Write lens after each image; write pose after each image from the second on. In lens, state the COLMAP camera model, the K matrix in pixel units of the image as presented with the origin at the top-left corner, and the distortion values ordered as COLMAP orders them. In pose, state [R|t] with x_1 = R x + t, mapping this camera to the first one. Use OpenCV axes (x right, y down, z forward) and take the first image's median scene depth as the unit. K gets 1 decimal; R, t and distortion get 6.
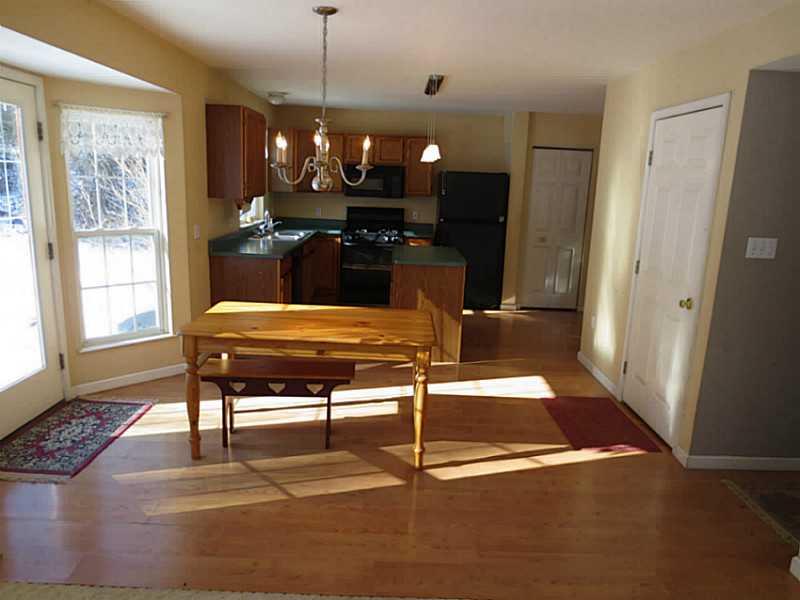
lens RADIAL K [[563.7, 0, 404.7], [0, 563.7, 301.2], [0, 0, 1]] dist [-0.023137, 0.002214]
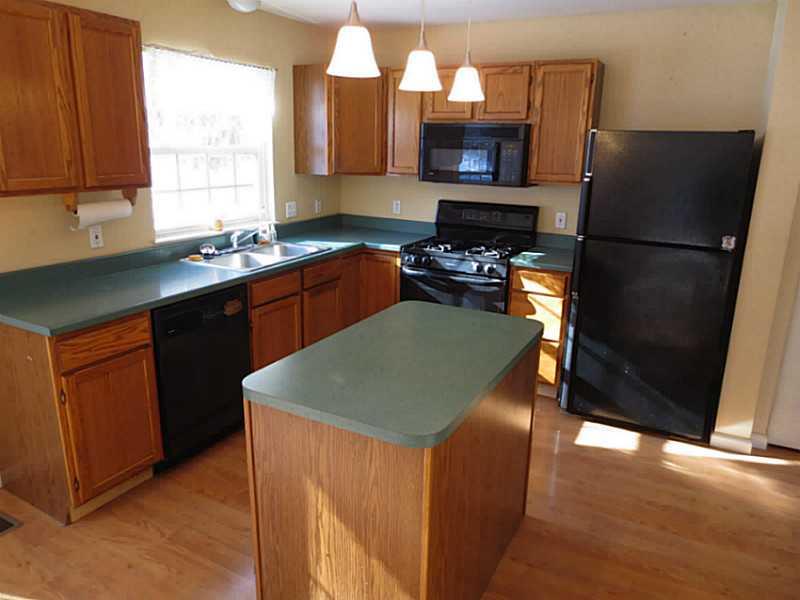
lens RADIAL K [[563.7, 0, 400.0], [0, 563.7, 304.4], [0, 0, 1]] dist [-0.023137, 0.002214]
pose [[0.881532, 0.106743, -0.459899, 0.146642], [-0.086621, 0.994138, 0.064706, -0.102520], [0.464110, -0.017203, 0.885611, 0.504006]]
